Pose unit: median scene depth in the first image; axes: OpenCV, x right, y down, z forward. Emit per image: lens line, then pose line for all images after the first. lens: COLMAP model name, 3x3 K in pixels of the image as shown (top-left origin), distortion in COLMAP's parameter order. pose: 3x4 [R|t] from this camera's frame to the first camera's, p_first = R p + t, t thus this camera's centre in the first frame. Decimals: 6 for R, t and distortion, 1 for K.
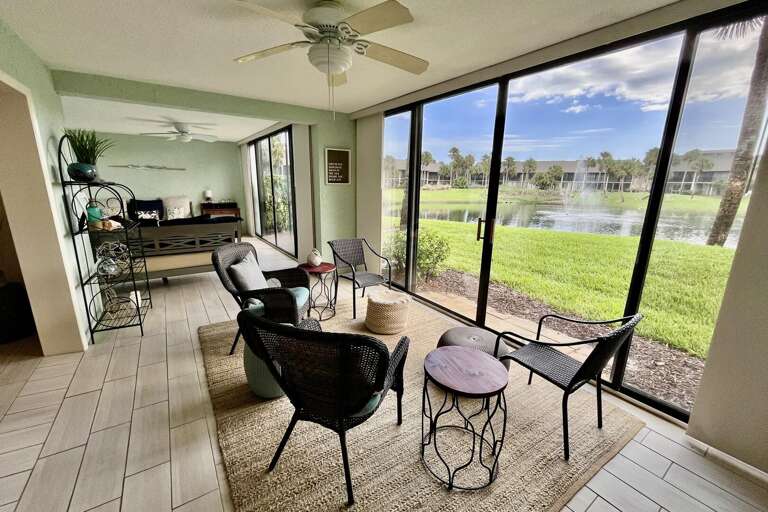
lens RADIAL K [[315.2, 0, 382.0], [0, 315.2, 260.8], [0, 0, 1]] dist [-0.000269, -0.000118]
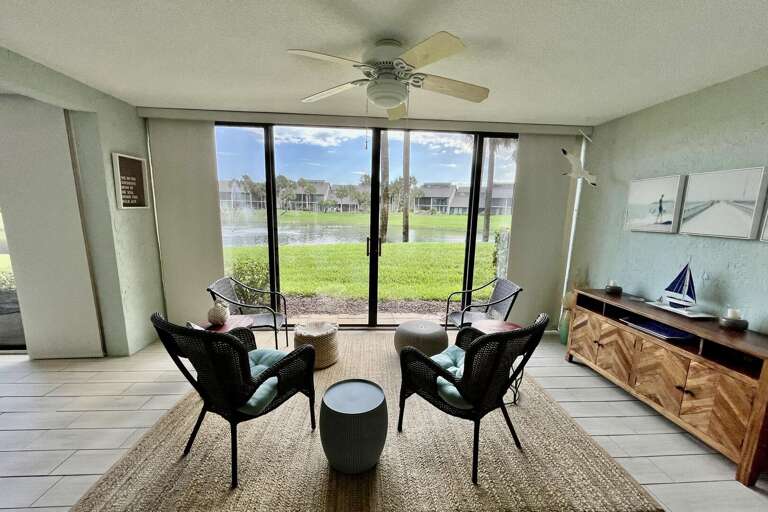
lens RADIAL K [[315.2, 0, 382.0], [0, 315.2, 260.8], [0, 0, 1]] dist [-0.000269, -0.000118]
pose [[0.516928, -0.153251, 0.842199, -0.480696], [0.200240, 0.978197, 0.055094, -0.076547], [-0.832279, 0.140163, 0.536345, 0.258325]]
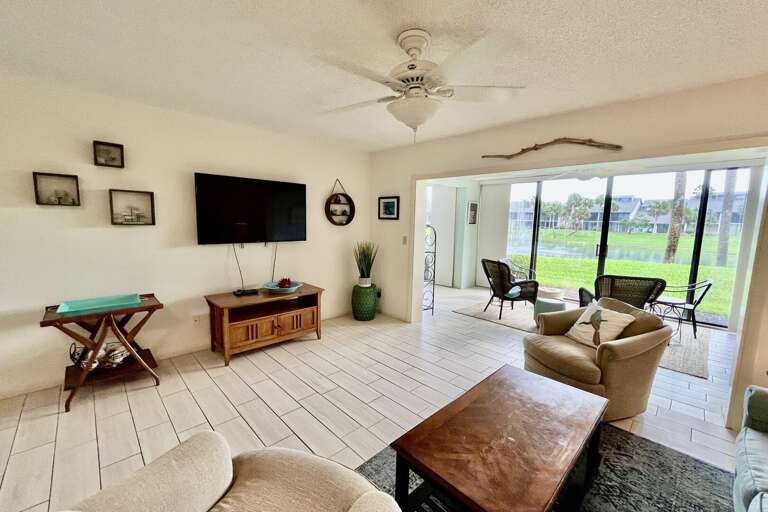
lens RADIAL K [[311.3, 0, 376.5], [0, 311.3, 256.2], [0, 0, 1]] dist [0.001172, 0.000118]
pose [[0.987430, -0.015155, 0.157326, -0.894512], [0.035097, 0.991565, -0.124767, 0.077599], [-0.154108, 0.128721, 0.979633, -0.387696]]
